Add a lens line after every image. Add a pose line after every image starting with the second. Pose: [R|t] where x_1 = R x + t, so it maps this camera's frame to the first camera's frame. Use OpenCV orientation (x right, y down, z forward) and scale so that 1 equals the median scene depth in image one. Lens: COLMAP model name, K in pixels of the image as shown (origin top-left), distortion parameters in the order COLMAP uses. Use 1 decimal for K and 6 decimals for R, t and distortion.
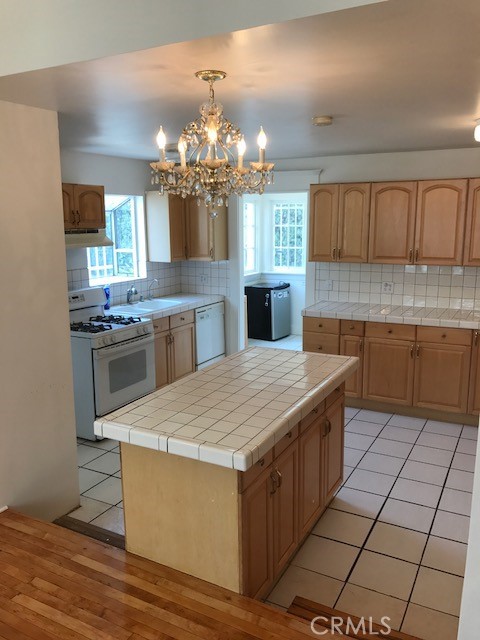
lens RADIAL K [[523.3, 0, 244.8], [0, 523.3, 318.9], [0, 0, 1]] dist [0.039067, -0.061315]
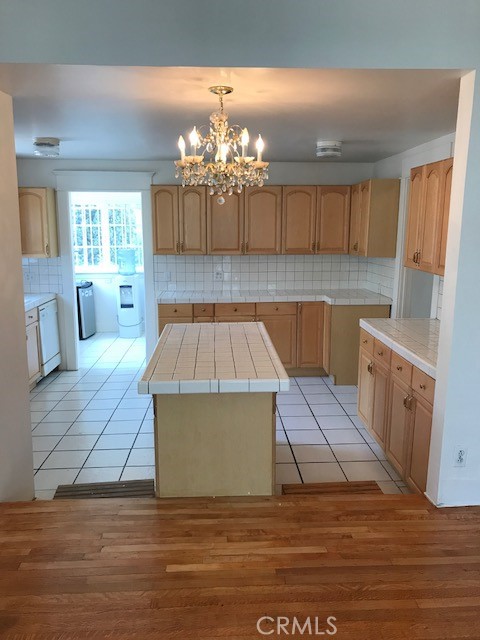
lens RADIAL K [[523.3, 0, 239.1], [0, 523.3, 319.4], [0, 0, 1]] dist [0.039067, -0.061315]
pose [[0.857194, -0.081398, 0.508520, -0.313636], [0.089180, 0.995974, 0.009097, 0.033529], [-0.507214, 0.037552, 0.861002, -0.037710]]
